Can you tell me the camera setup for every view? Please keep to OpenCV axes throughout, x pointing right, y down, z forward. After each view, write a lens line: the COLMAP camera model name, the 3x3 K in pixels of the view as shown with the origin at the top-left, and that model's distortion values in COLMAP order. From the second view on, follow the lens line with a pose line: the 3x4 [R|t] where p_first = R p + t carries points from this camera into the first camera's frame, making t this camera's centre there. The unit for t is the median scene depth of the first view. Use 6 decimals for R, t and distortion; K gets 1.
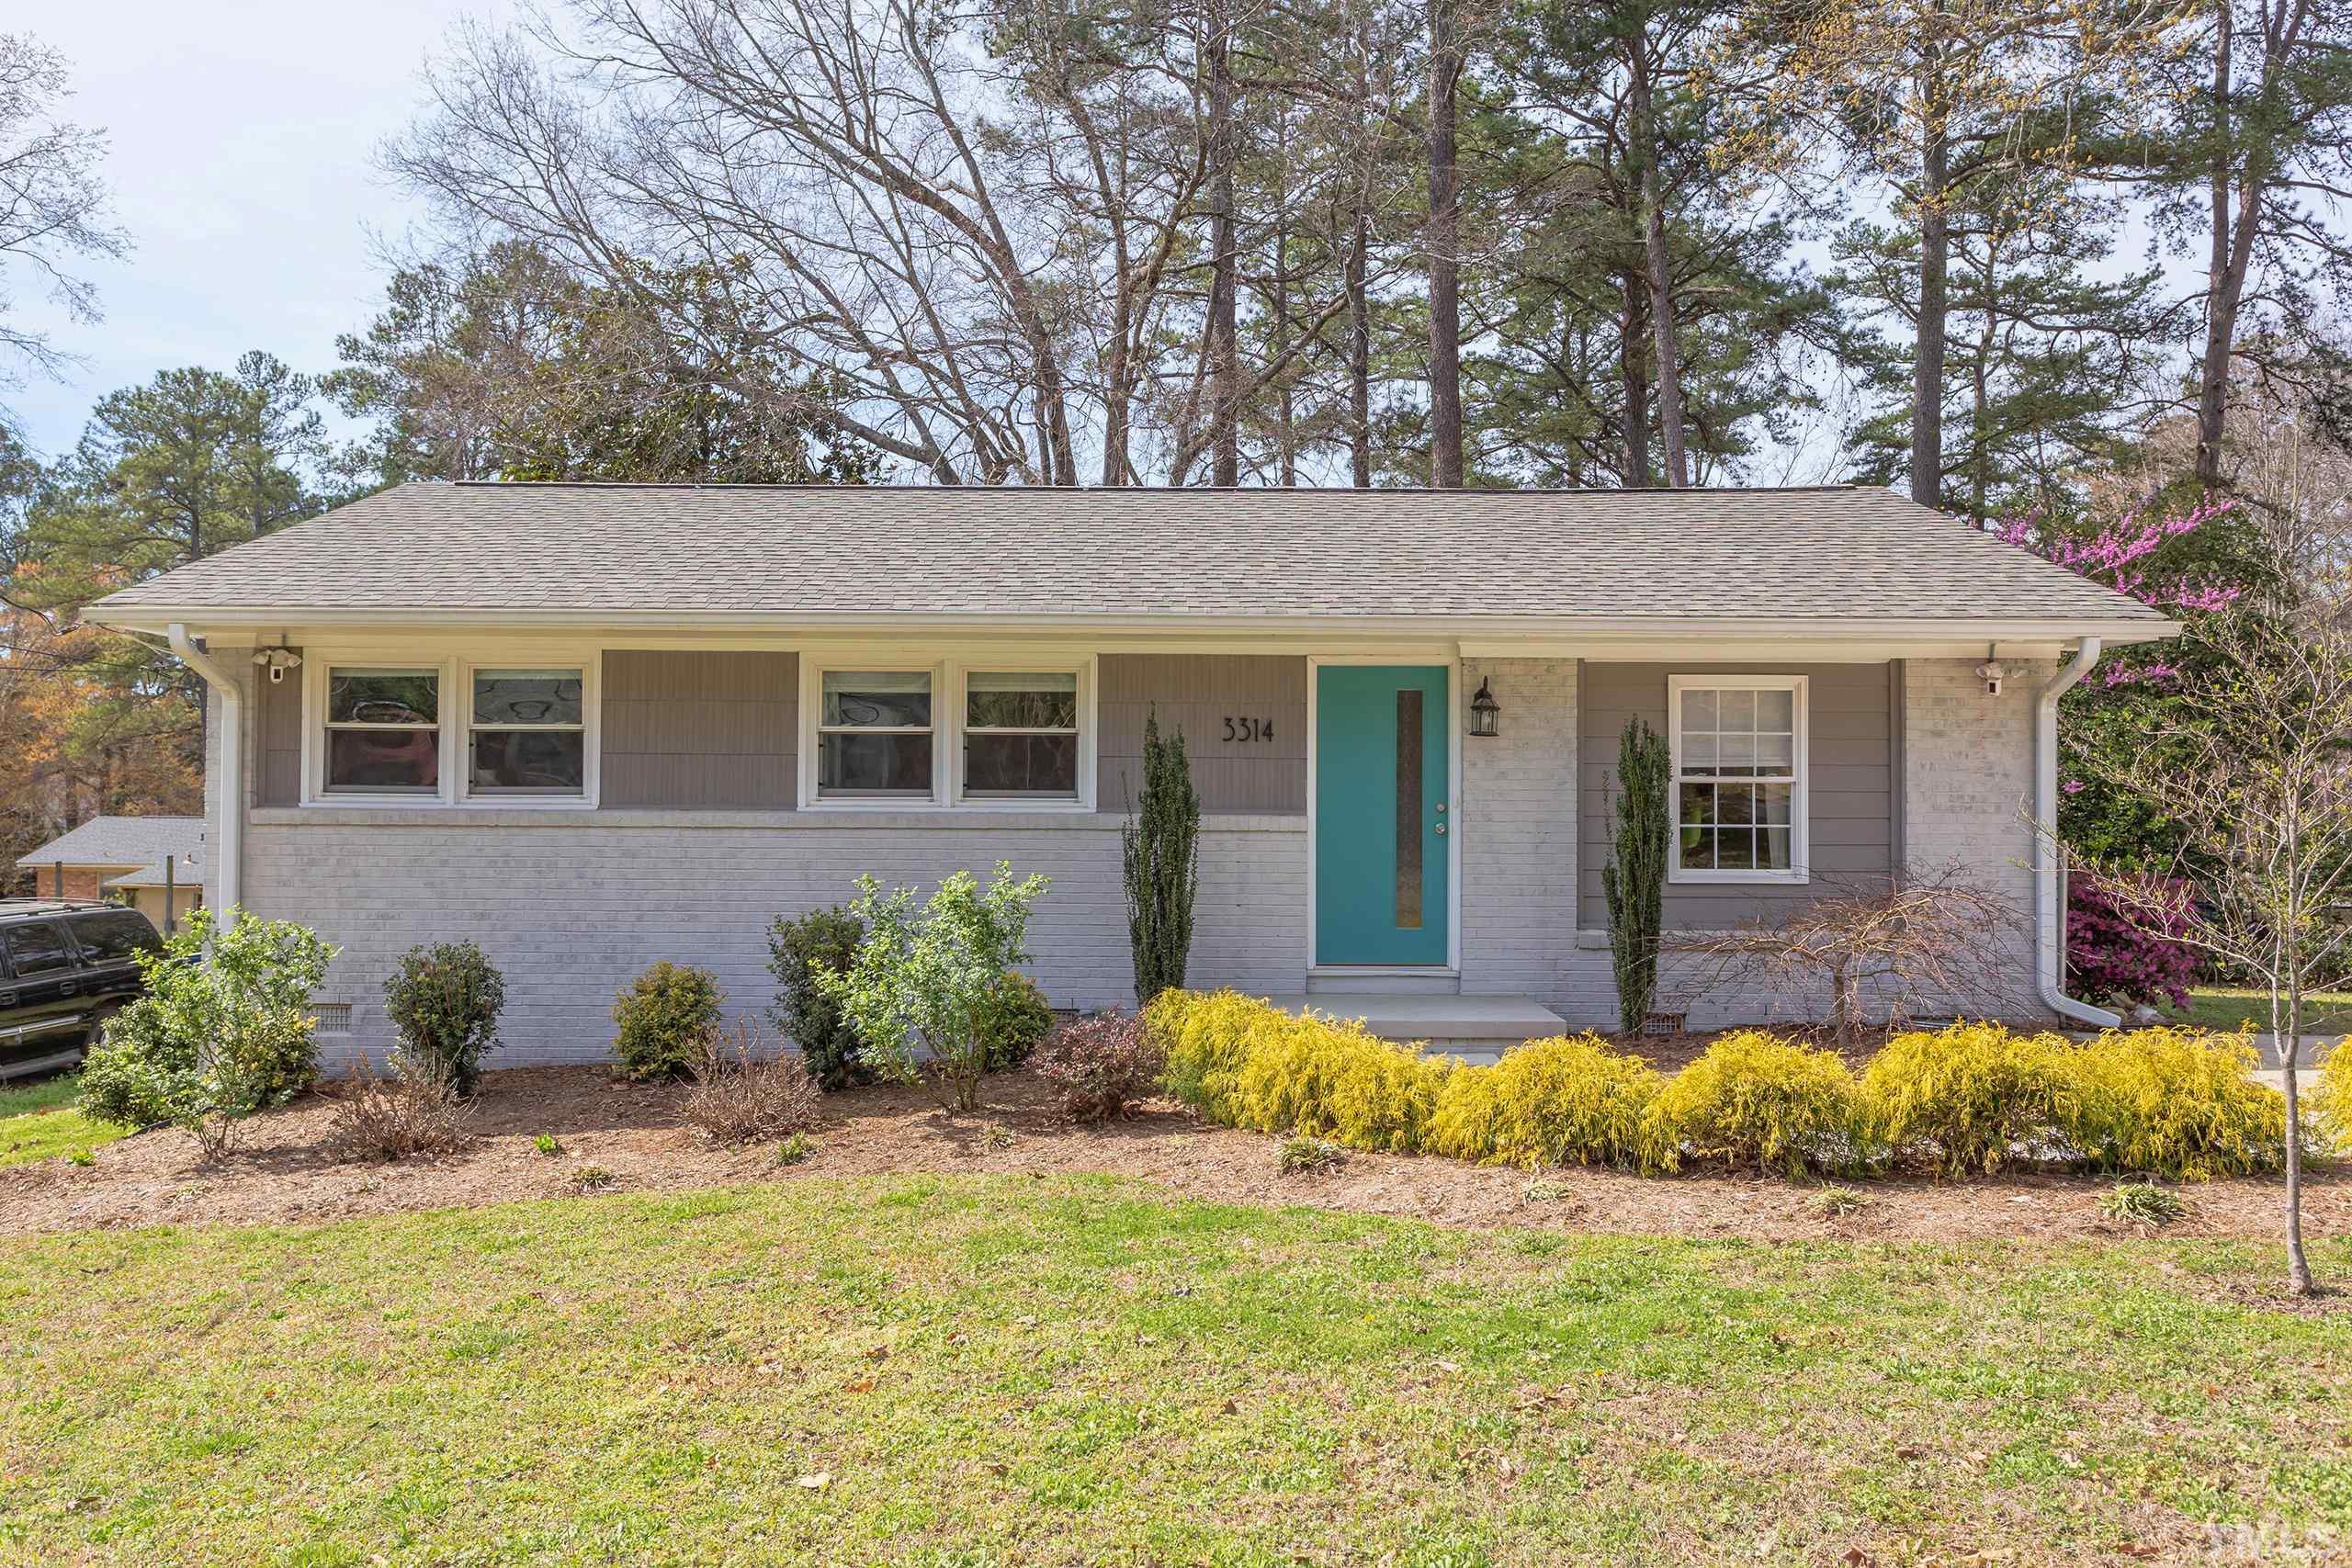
lens RADIAL K [[1623.9, 0, 1173.4], [0, 1623.9, 757.3], [0, 0, 1]] dist [0.001227, 0.002799]
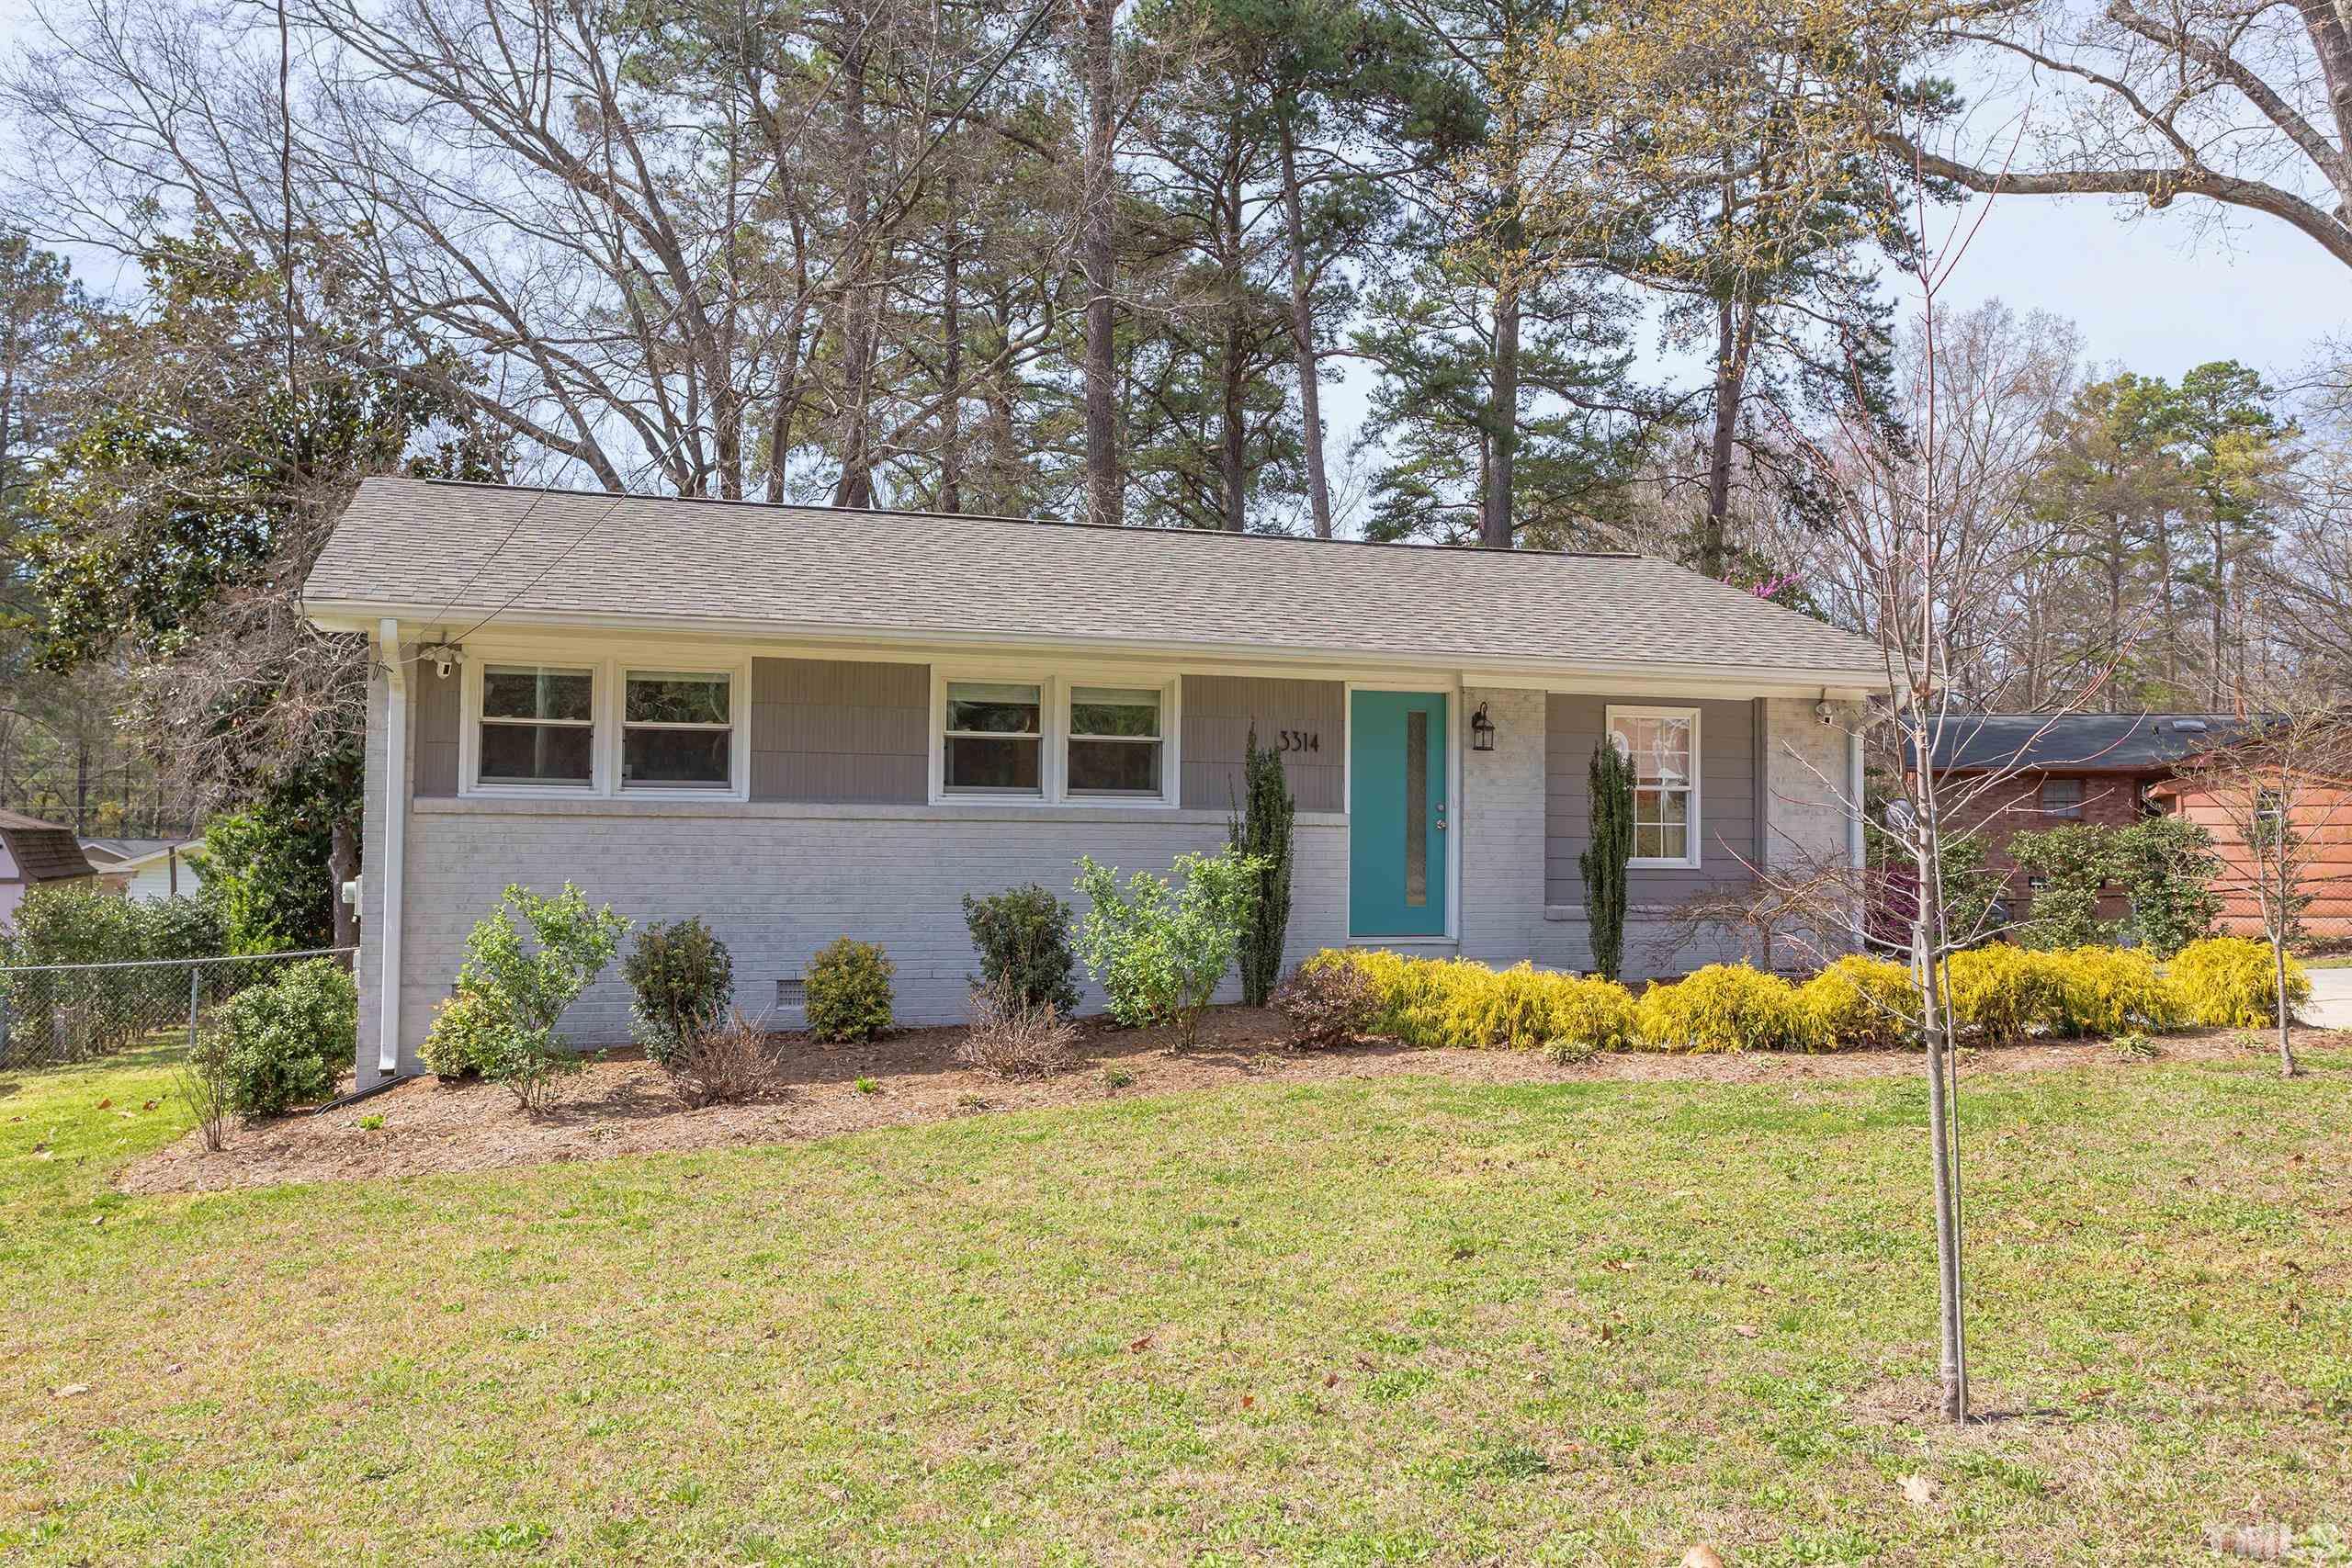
lens RADIAL K [[1633.0, 0, 1175.4], [0, 1633.0, 759.1], [0, 0, 1]] dist [-0.006643, -0.004620]
pose [[0.960392, 0.016952, 0.278135, -0.381126], [-0.014439, 0.999834, -0.011078, 0.010973], [-0.278277, 0.006623, 0.960478, -0.140056]]
